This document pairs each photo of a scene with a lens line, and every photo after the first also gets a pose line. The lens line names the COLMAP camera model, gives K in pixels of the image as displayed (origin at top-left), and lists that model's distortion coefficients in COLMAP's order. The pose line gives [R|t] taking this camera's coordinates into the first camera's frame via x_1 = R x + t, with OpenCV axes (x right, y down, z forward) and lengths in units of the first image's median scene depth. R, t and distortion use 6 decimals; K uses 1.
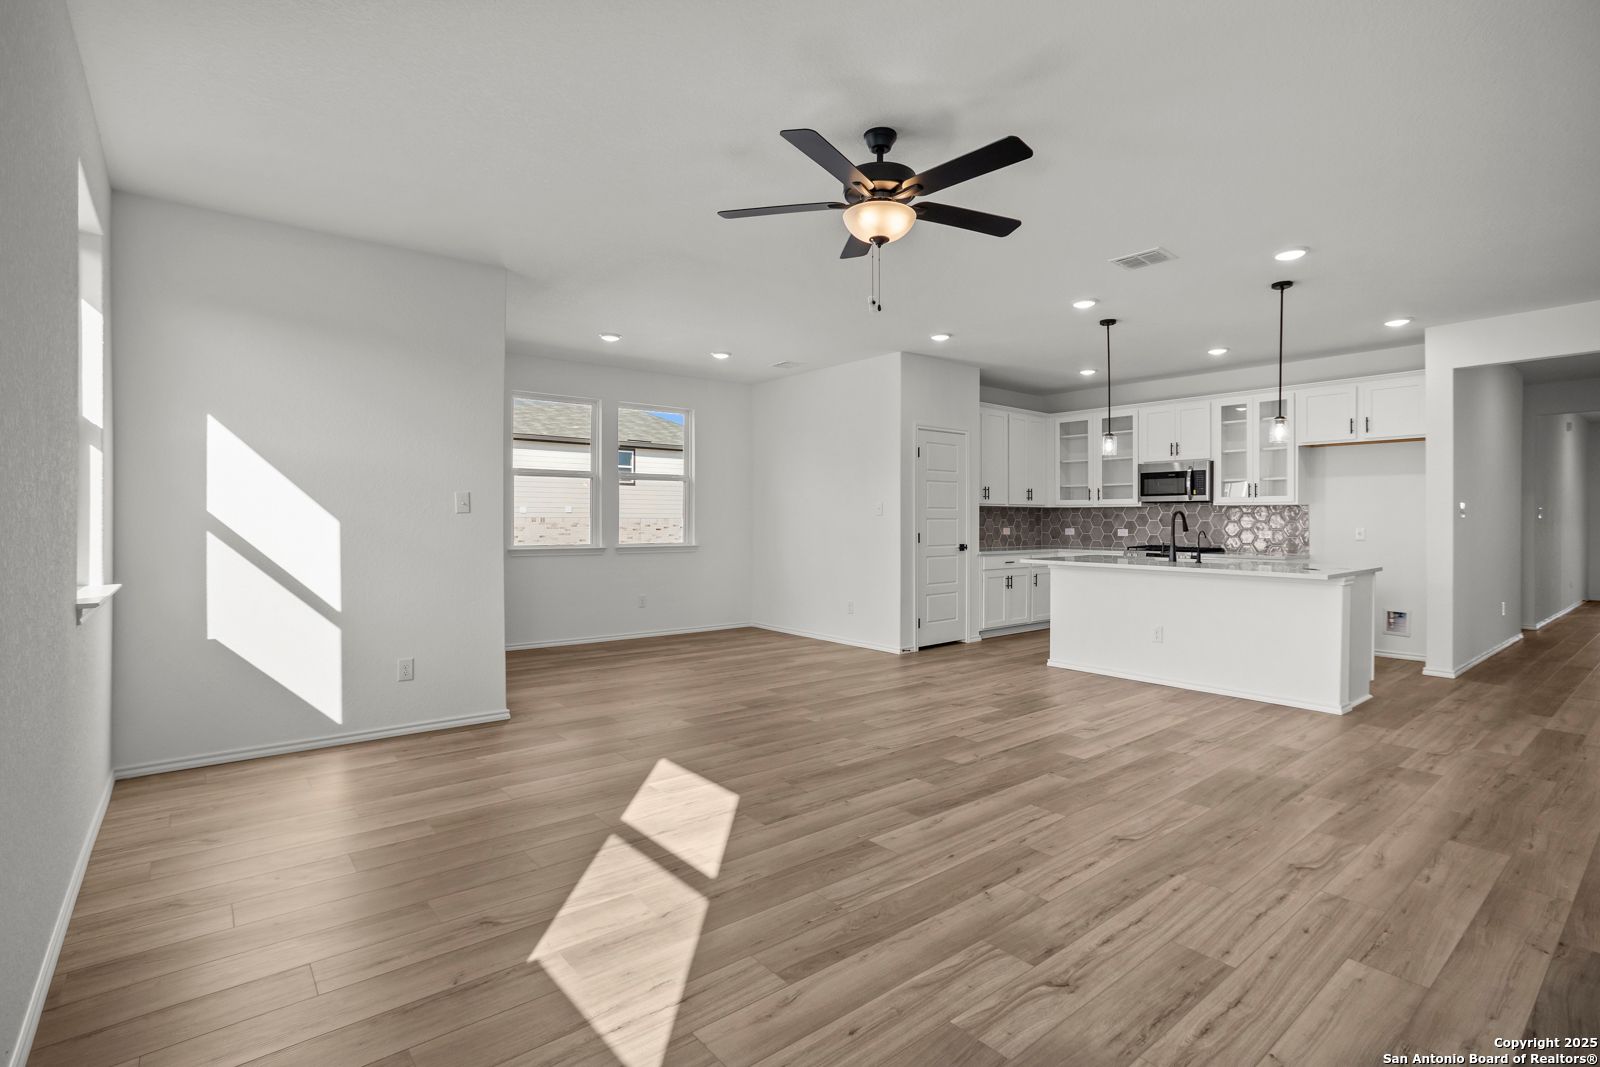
lens RADIAL K [[762.2, 0, 835.8], [0, 762.2, 523.1], [0, 0, 1]] dist [-0.001900, 0.000358]
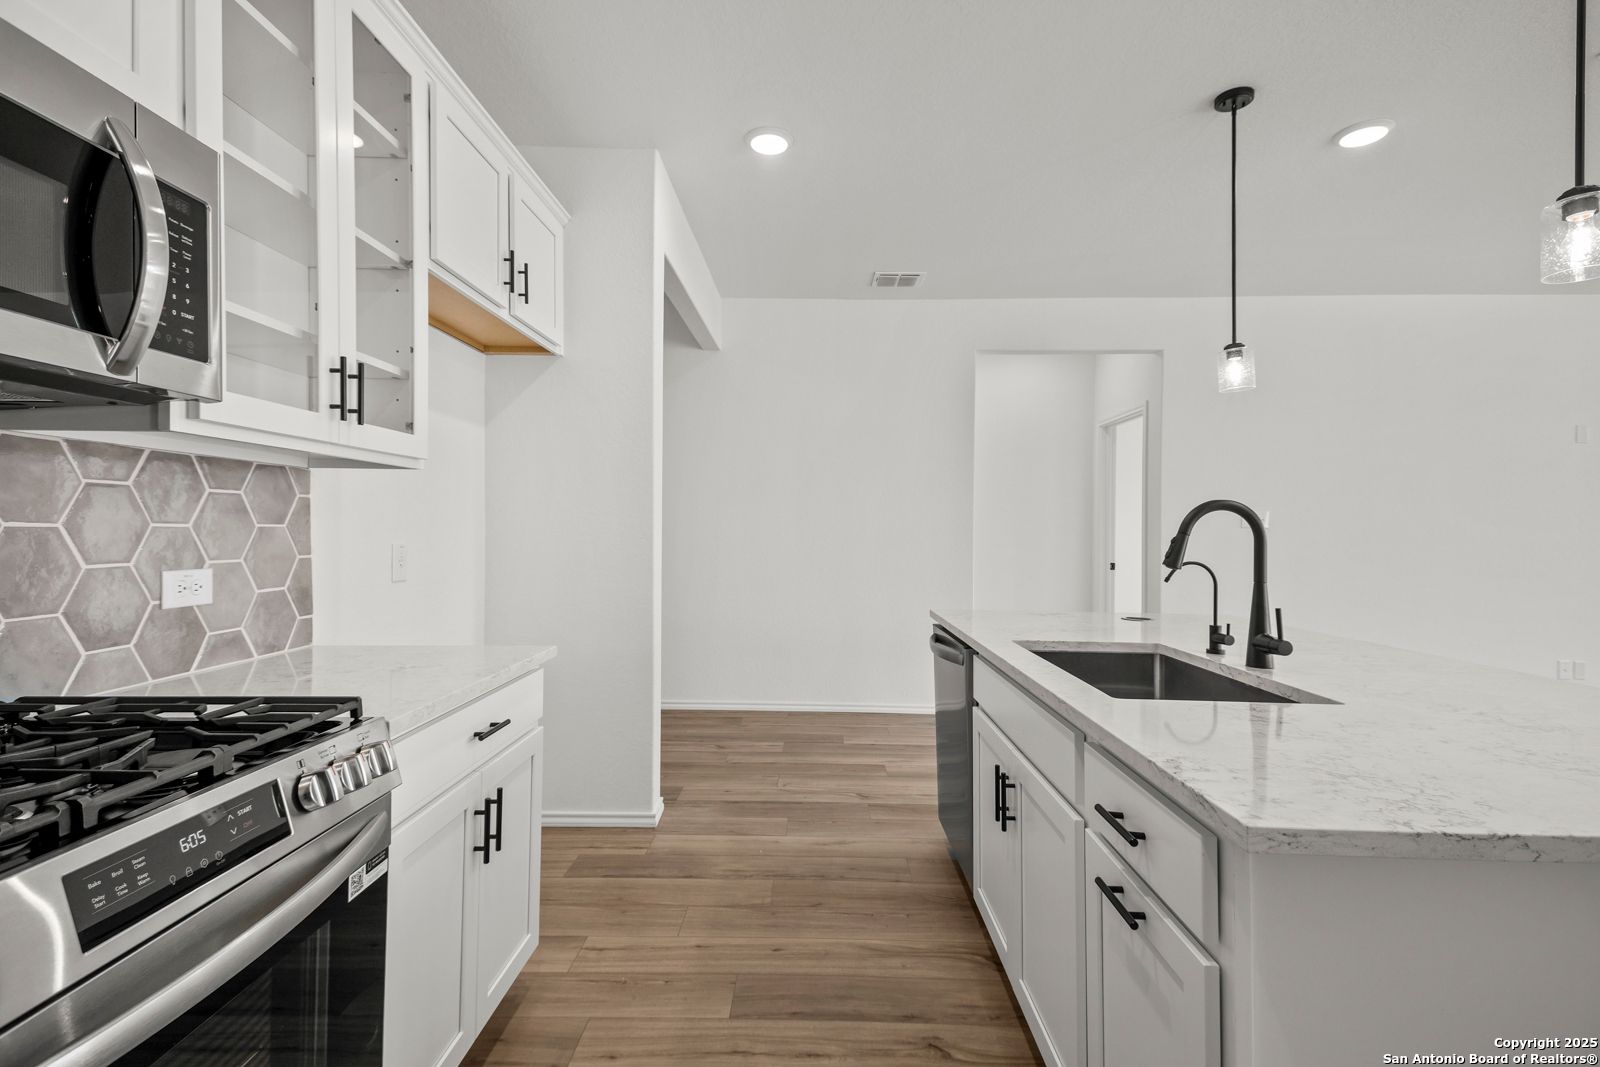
lens RADIAL K [[734.6, 0, 810.6], [0, 734.6, 532.5], [0, 0, 1]] dist [0.037796, -0.000639]
pose [[-0.752162, -0.010397, 0.658897, 0.285788], [-0.006746, 0.999945, 0.008078, -0.003788], [-0.658944, 0.001631, -0.752190, 1.026761]]
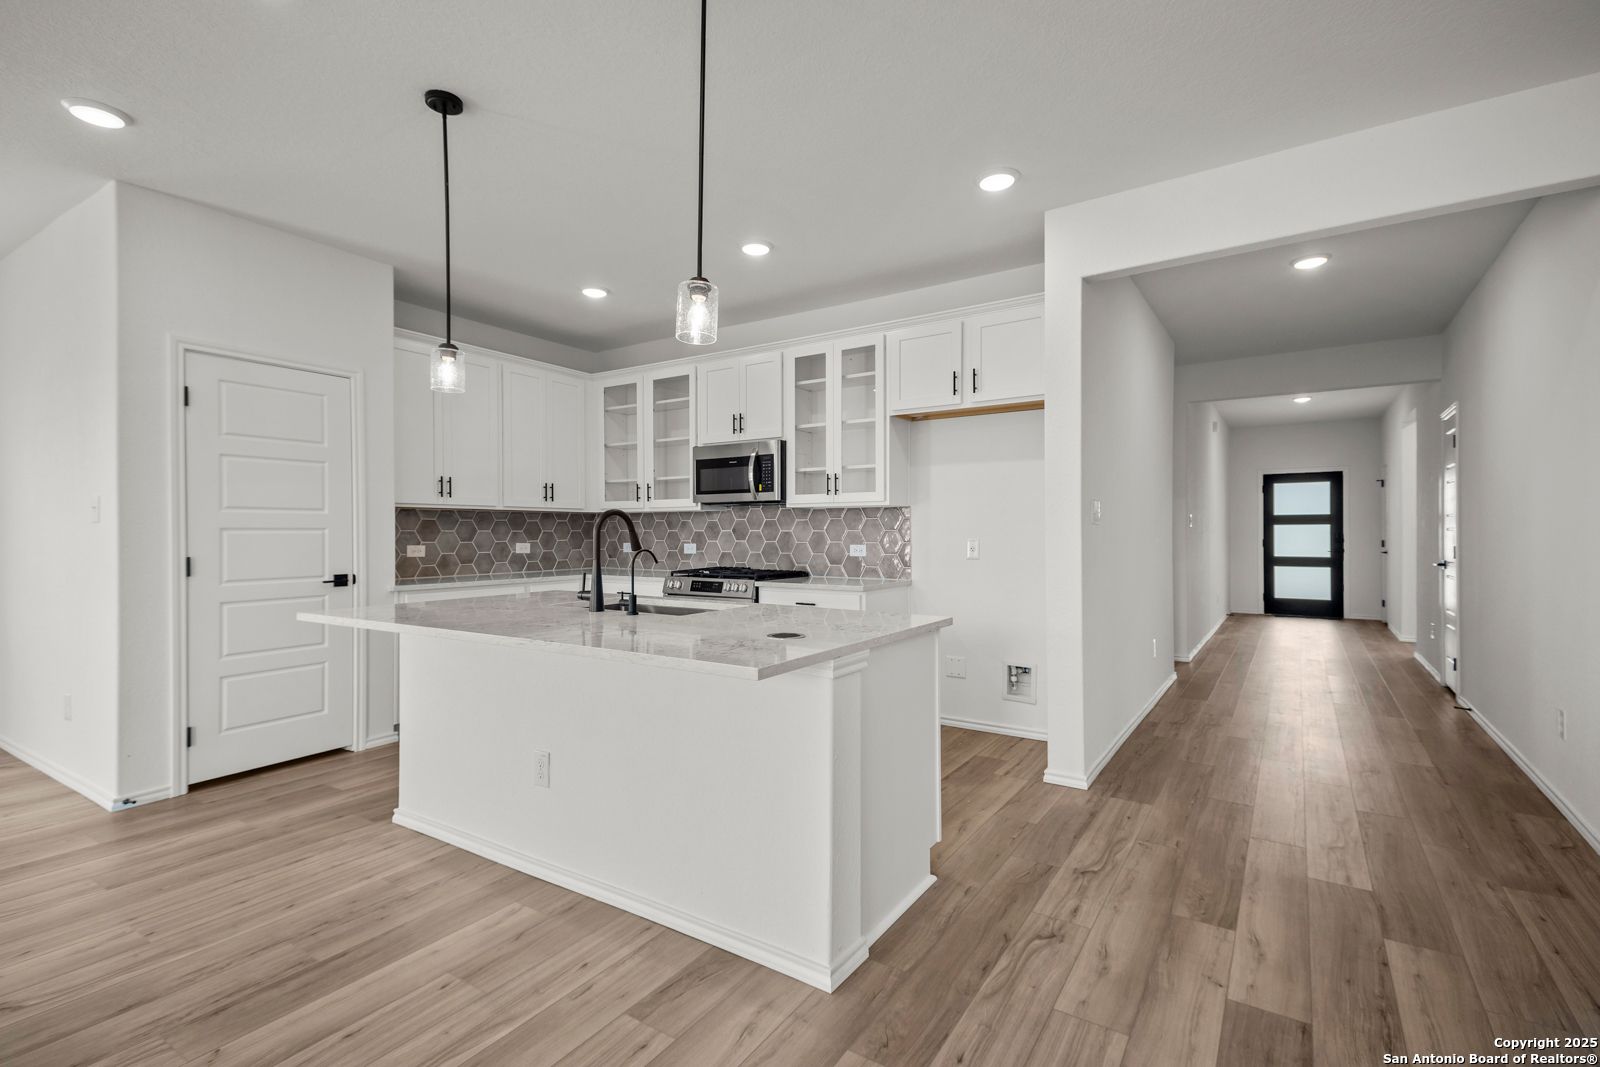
lens RADIAL K [[736.0, 0, 803.2], [0, 736.0, 529.0], [0, 0, 1]] dist [0.040188, 0.000036]
pose [[0.961785, -0.002703, 0.273794, 0.332230], [0.005185, 0.999952, -0.008341, 0.000820], [-0.273758, 0.009442, 0.961752, 0.376408]]
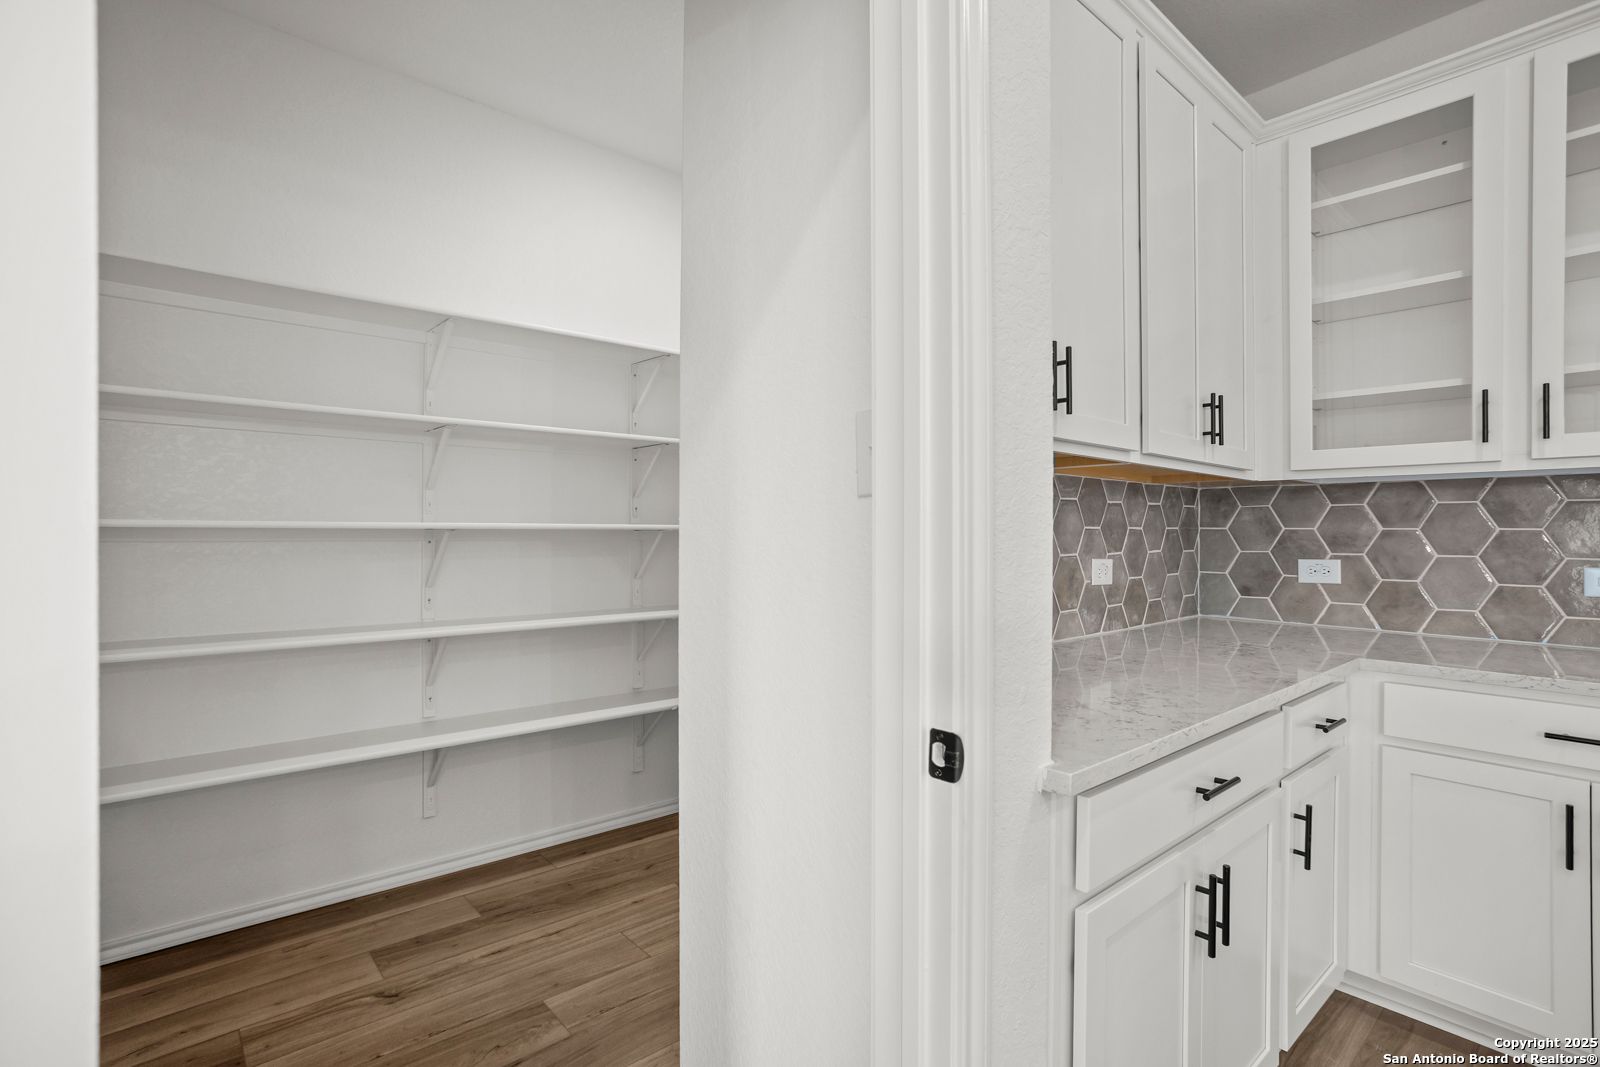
lens RADIAL K [[762.2, 0, 835.8], [0, 762.2, 523.1], [0, 0, 1]] dist [-0.001900, 0.000358]
pose [[0.999345, 0.003717, 0.035999, 0.148078], [-0.003147, 0.999869, -0.015881, -0.001664], [-0.036053, 0.015758, 0.999226, 0.880498]]
